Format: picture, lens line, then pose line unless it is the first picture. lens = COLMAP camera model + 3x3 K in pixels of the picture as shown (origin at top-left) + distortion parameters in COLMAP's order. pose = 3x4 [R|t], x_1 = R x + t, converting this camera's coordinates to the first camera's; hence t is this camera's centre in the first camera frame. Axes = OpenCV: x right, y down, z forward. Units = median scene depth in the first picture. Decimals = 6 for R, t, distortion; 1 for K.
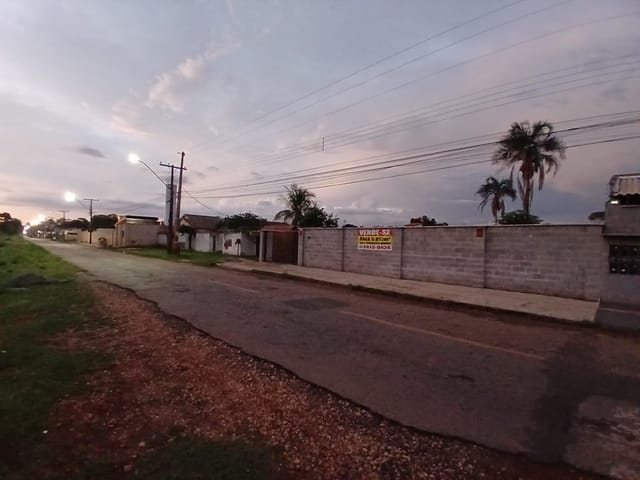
lens RADIAL K [[332.2, 0, 320.0], [0, 332.2, 240.0], [0, 0, 1]] dist [-0.002937, -0.047031]
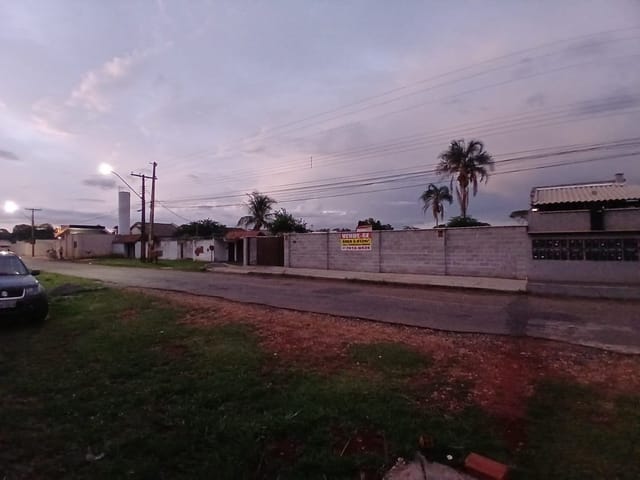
lens RADIAL K [[332.2, 0, 320.0], [0, 332.2, 240.0], [0, 0, 1]] dist [-0.002937, -0.047031]
pose [[0.984927, -0.033378, 0.169721, -0.119288], [0.034980, 0.999367, -0.006458, -0.002884], [-0.169399, 0.012297, 0.985471, -0.122323]]
